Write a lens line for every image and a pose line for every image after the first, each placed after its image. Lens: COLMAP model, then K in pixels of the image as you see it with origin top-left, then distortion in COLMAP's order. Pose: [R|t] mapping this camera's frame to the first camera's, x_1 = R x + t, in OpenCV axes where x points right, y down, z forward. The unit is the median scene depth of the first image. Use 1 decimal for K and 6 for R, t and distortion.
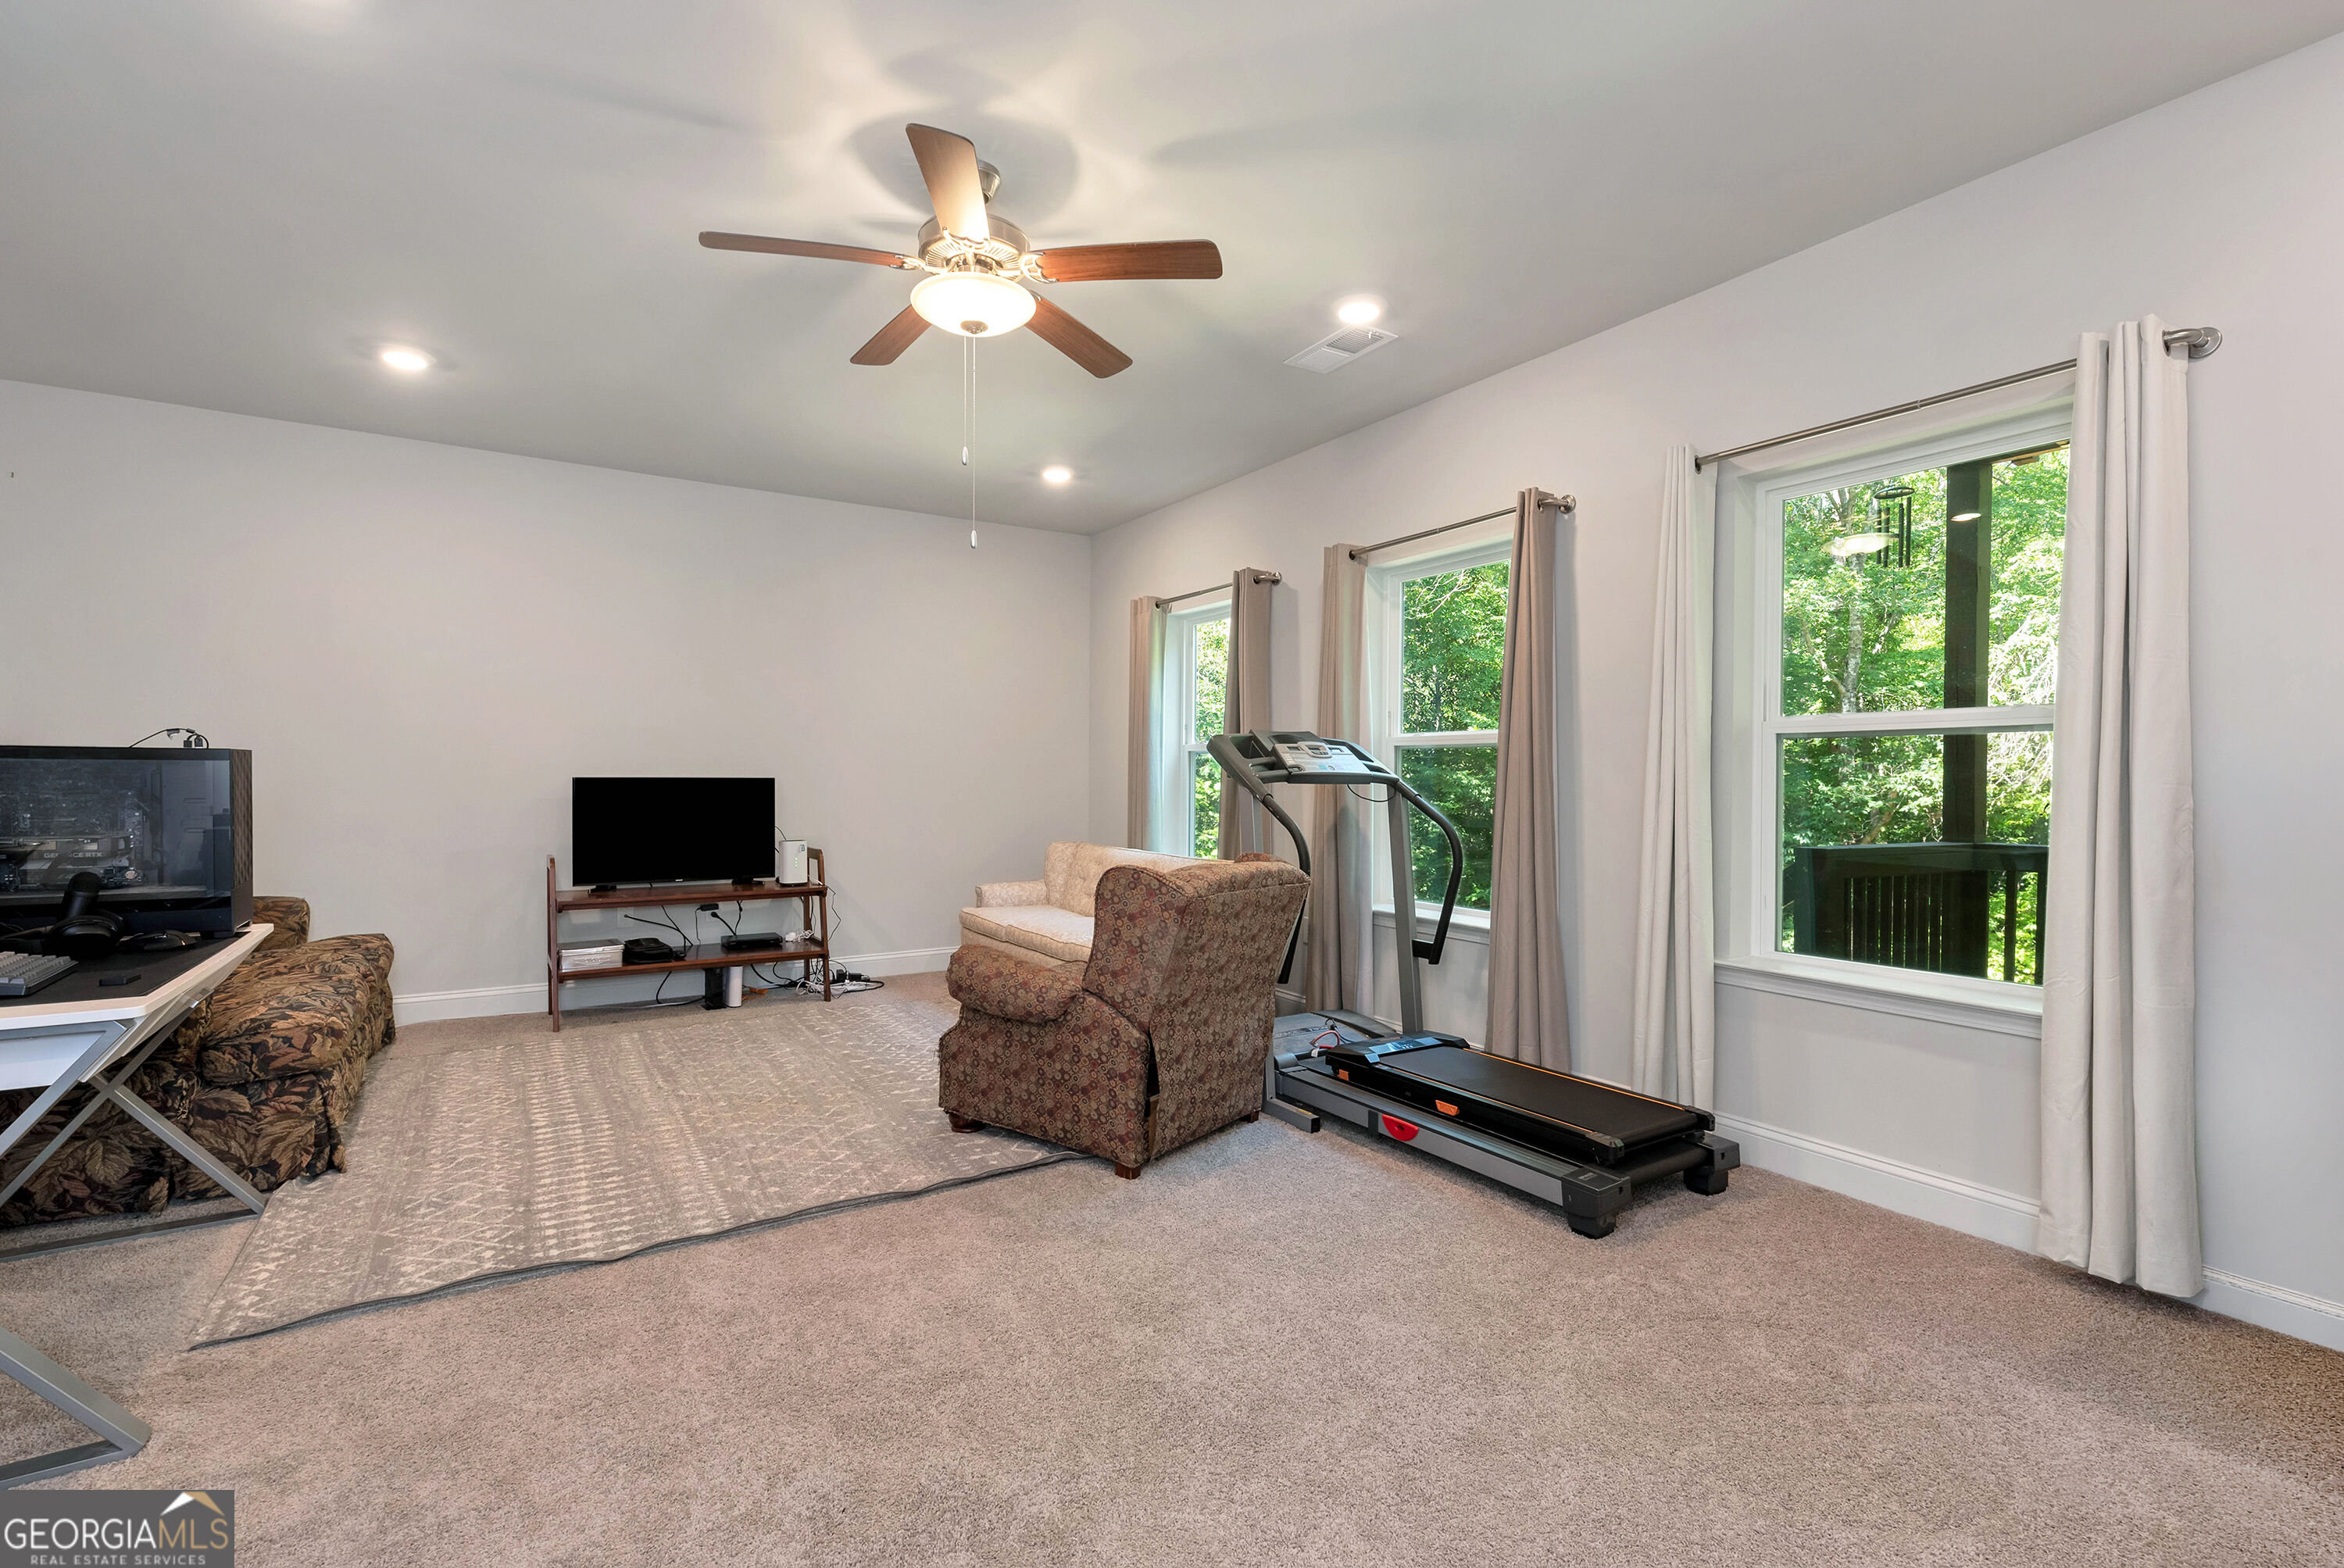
lens RADIAL K [[1052.7, 0, 1180.6], [0, 1052.7, 780.2], [0, 0, 1]] dist [0.006510, -0.000003]
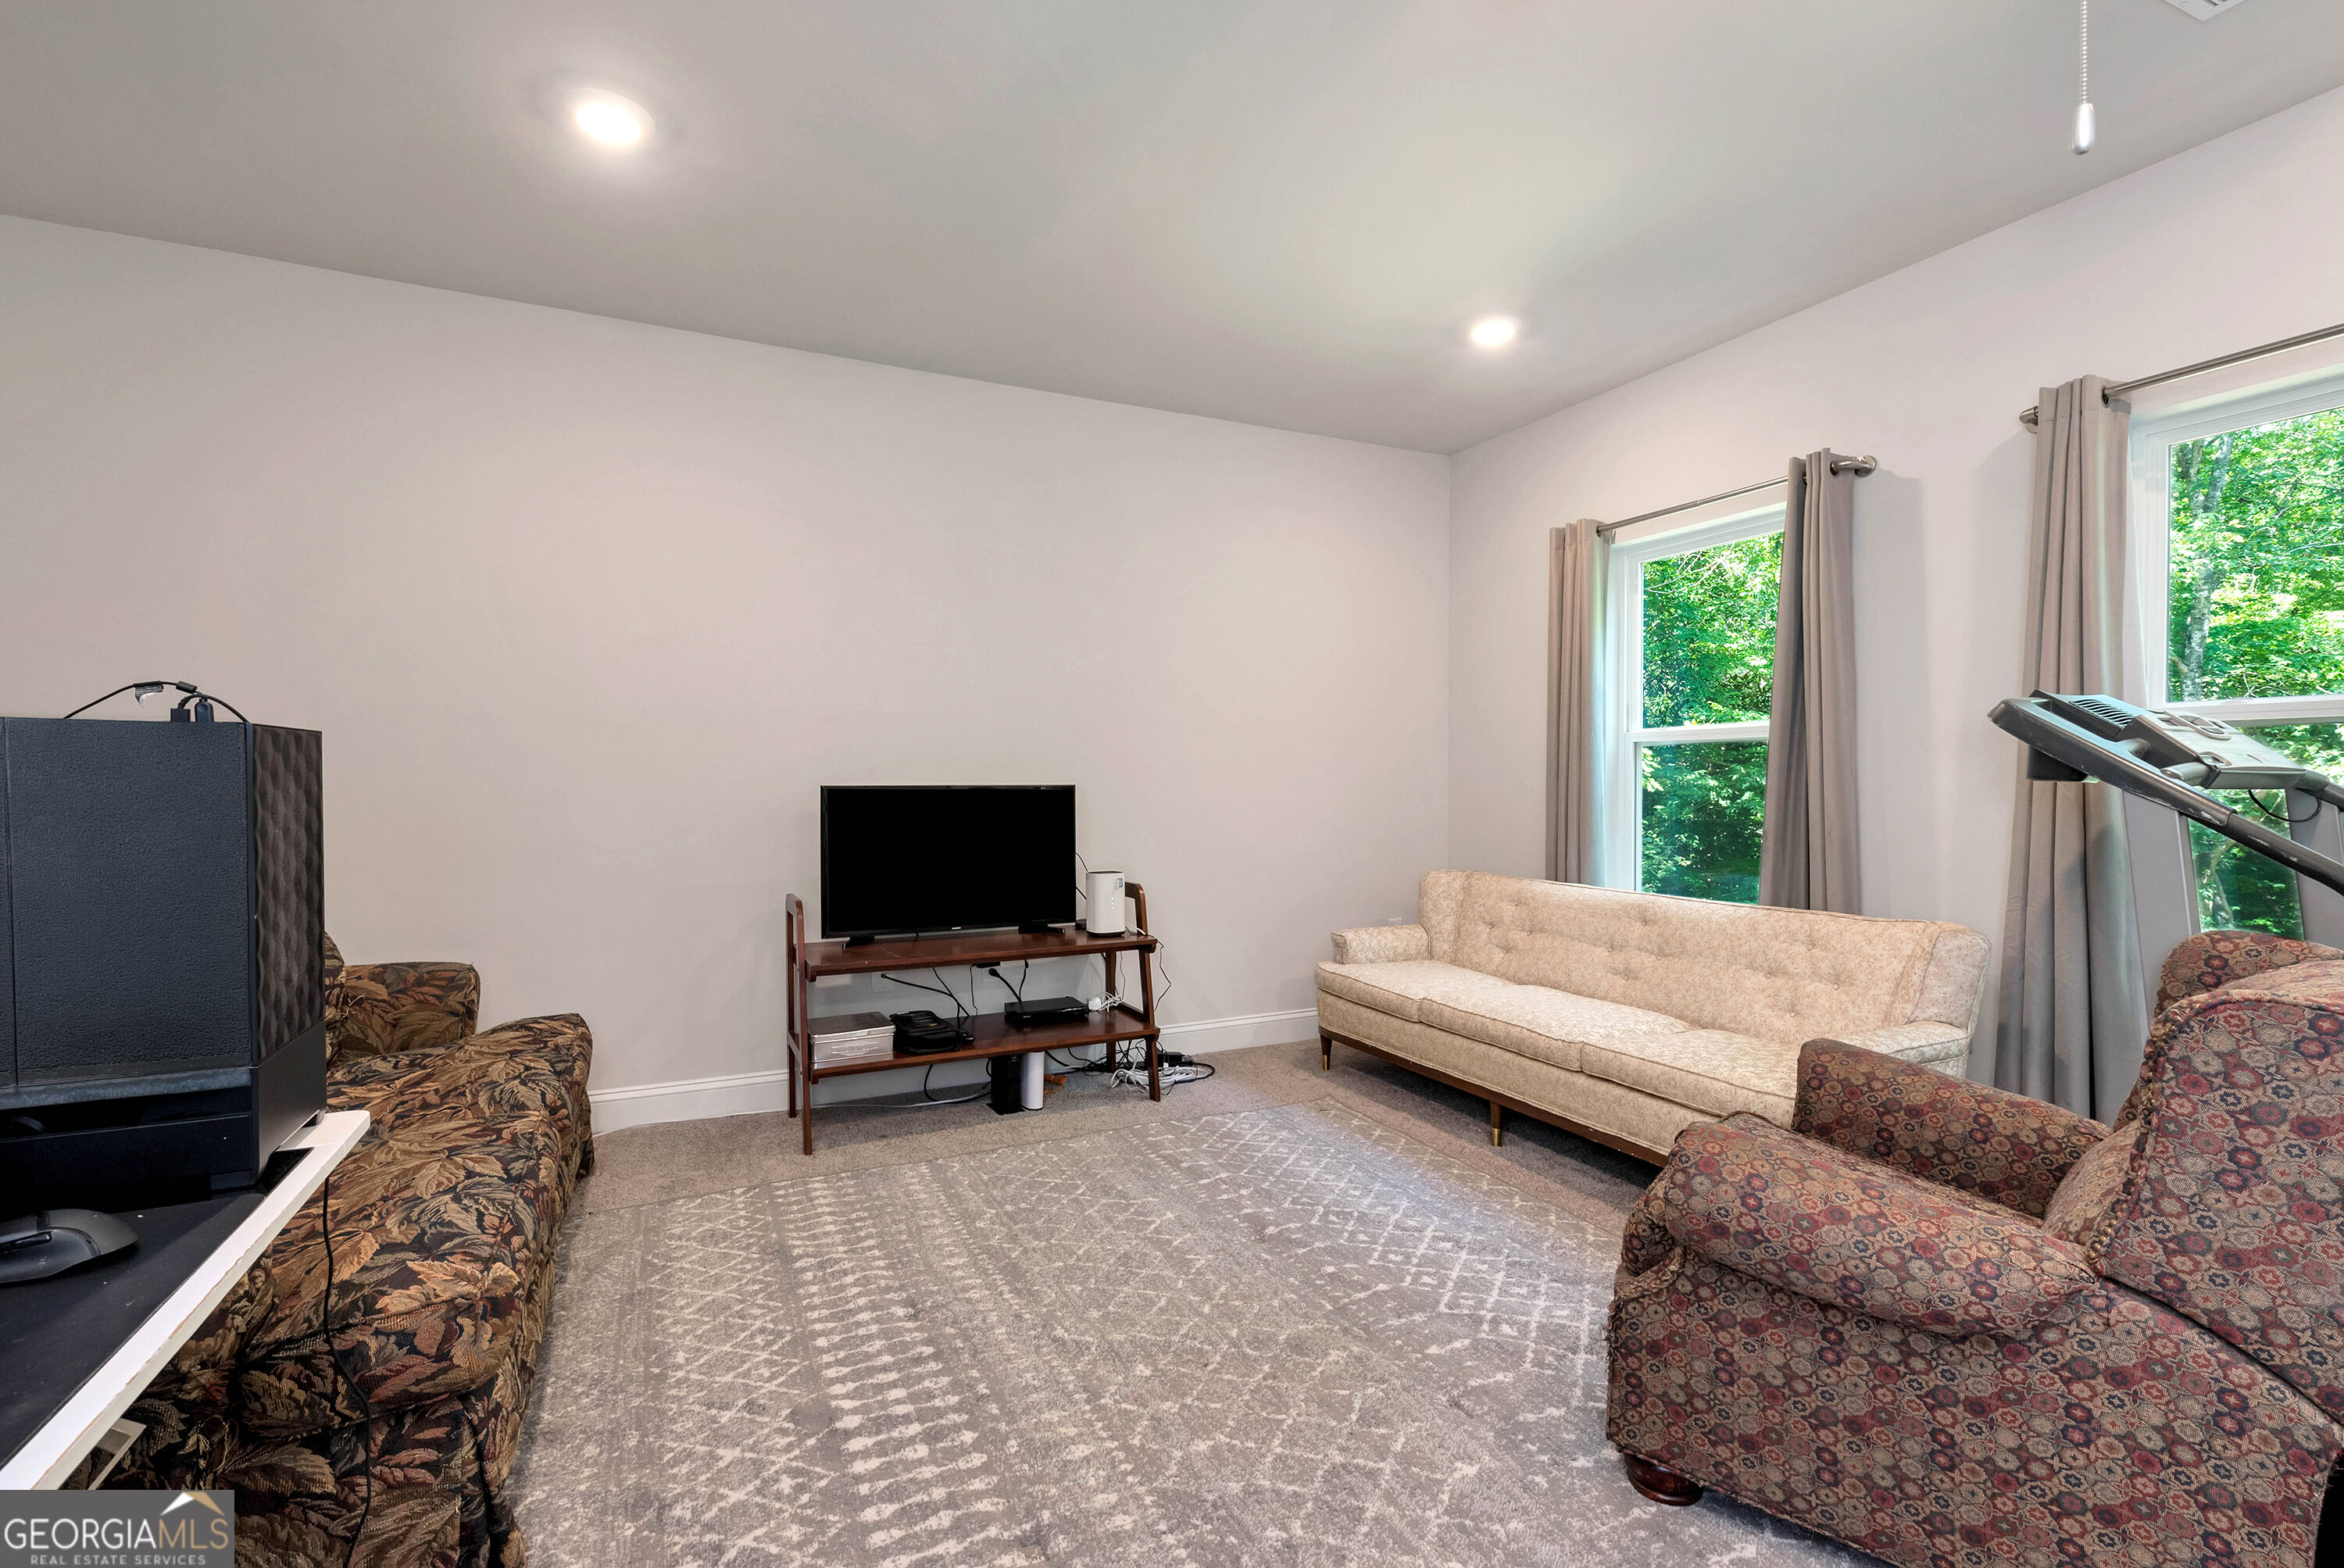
lens RADIAL K [[1052.7, 0, 1180.6], [0, 1052.7, 780.2], [0, 0, 1]] dist [0.006510, -0.000003]
pose [[0.992785, -0.007224, -0.119692, -0.305655], [0.006763, 0.999968, -0.004257, -0.002076], [0.119719, 0.003417, 0.992802, 0.395618]]
